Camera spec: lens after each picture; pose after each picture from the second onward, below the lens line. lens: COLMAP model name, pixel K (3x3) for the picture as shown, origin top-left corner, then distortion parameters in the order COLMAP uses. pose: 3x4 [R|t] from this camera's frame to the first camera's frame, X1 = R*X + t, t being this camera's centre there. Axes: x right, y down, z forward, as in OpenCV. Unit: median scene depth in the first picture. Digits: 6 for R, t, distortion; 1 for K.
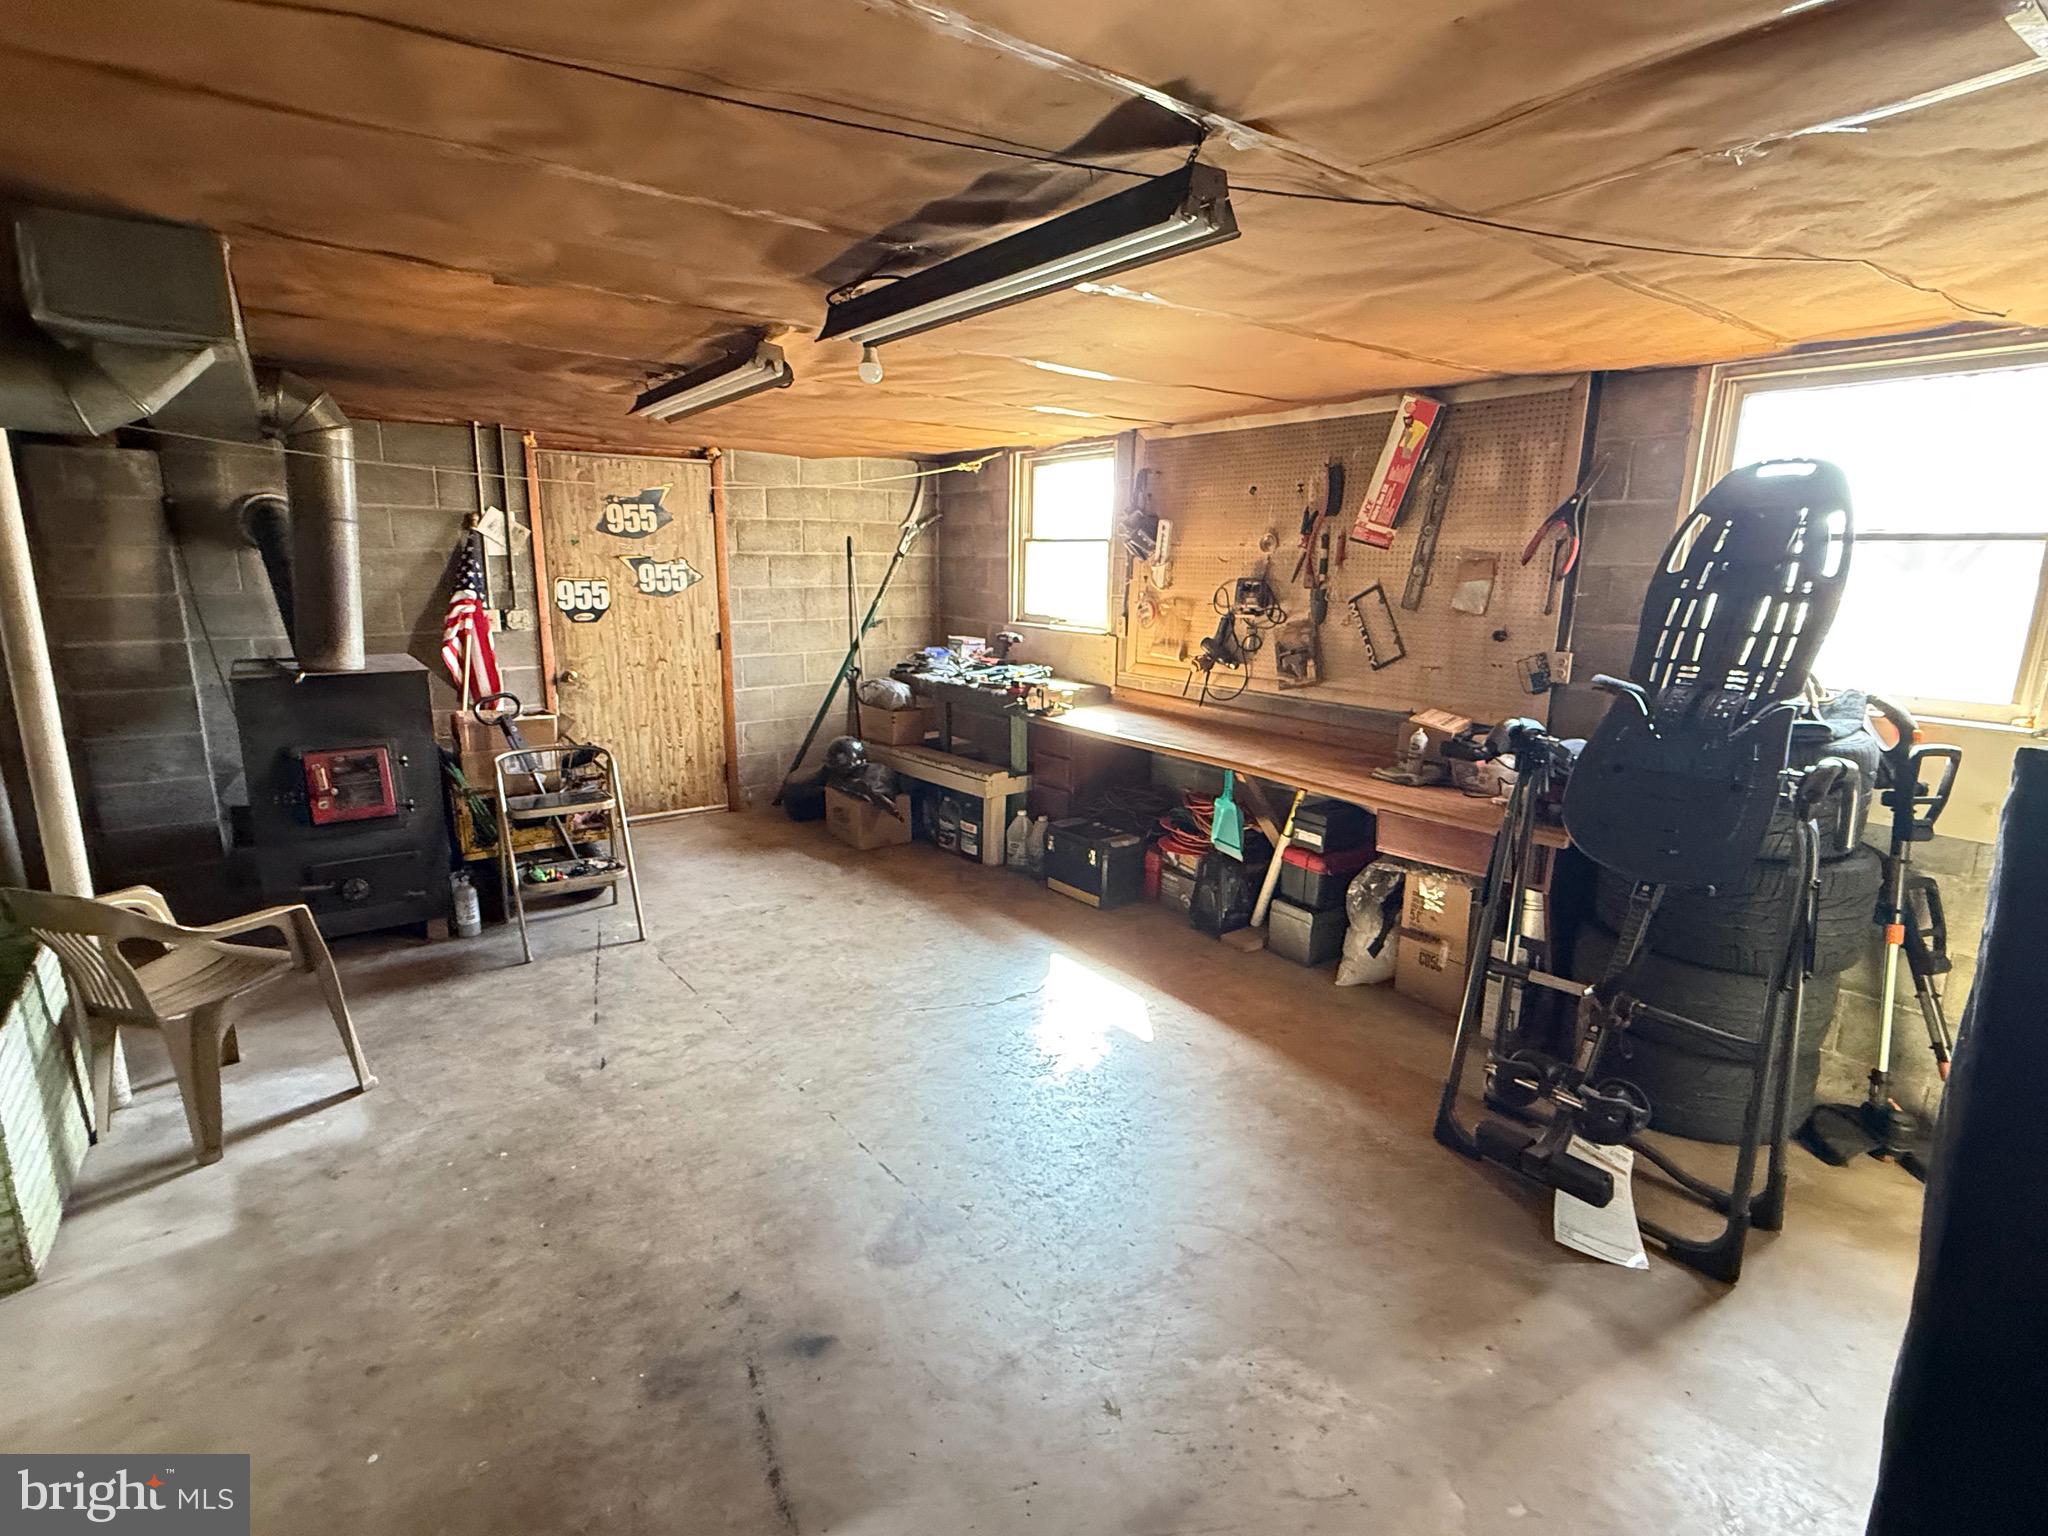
lens RADIAL K [[983.8, 0, 1021.6], [0, 983.8, 767.6], [0, 0, 1]] dist [0.000905, -0.001666]
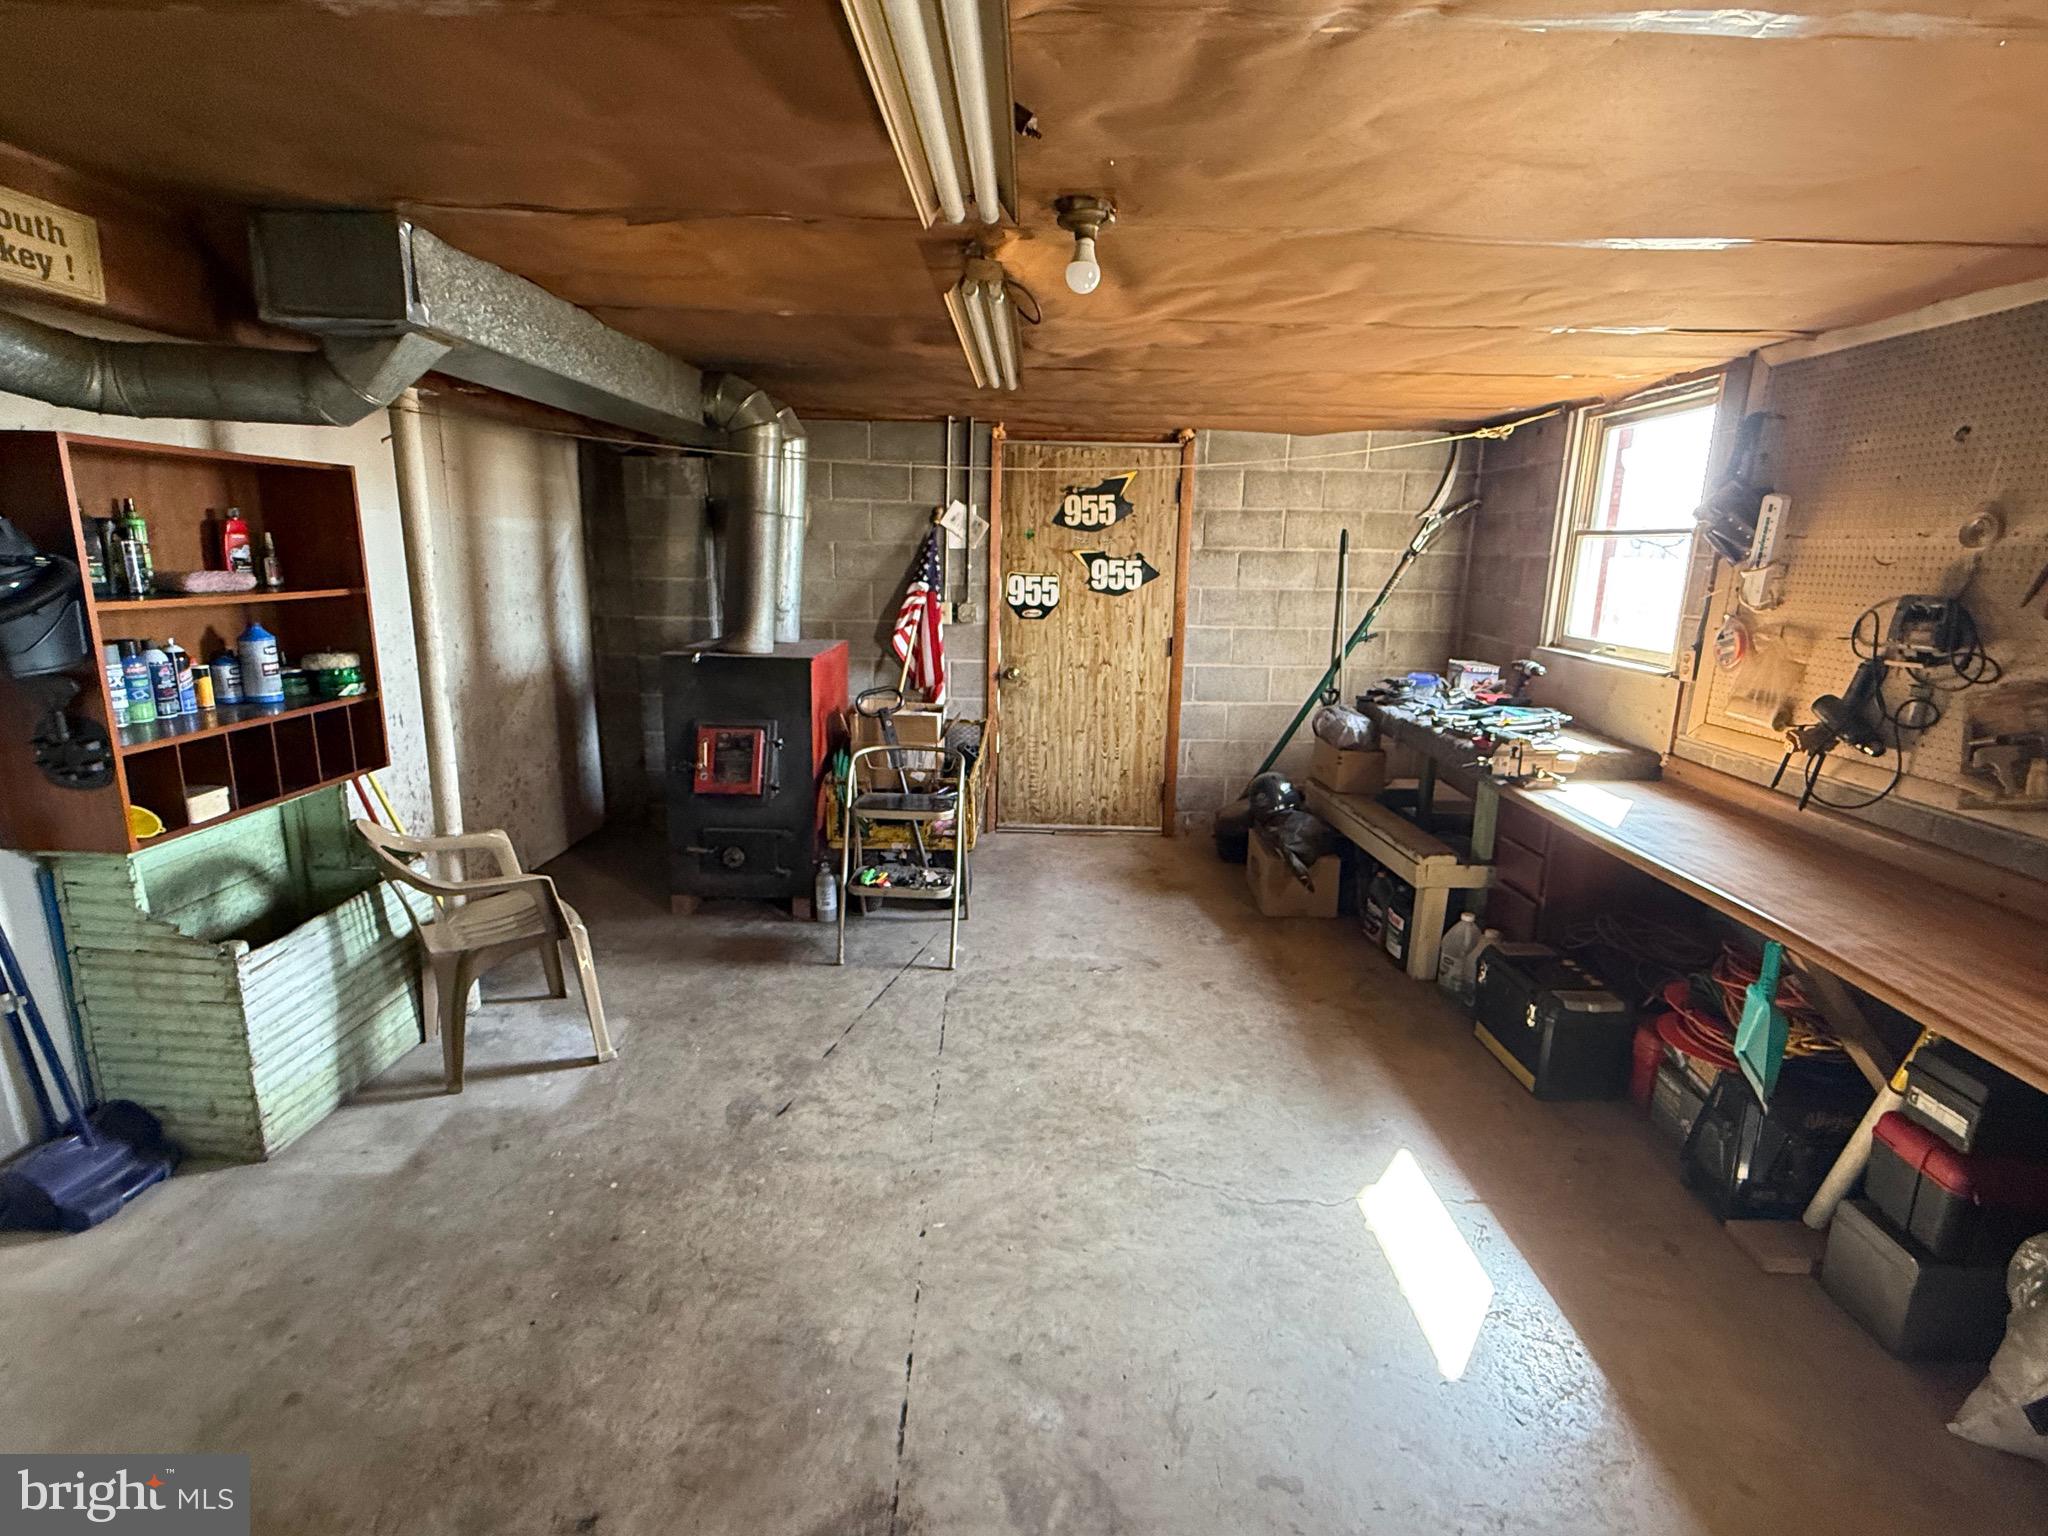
lens RADIAL K [[983.8, 0, 1022.6], [0, 983.8, 766.7], [0, 0, 1]] dist [0.000905, -0.001666]
pose [[0.800804, 0.134923, -0.583531, 0.156762], [-0.136241, 0.989790, 0.041888, -0.051846], [0.583225, 0.045957, 0.811010, 0.261822]]
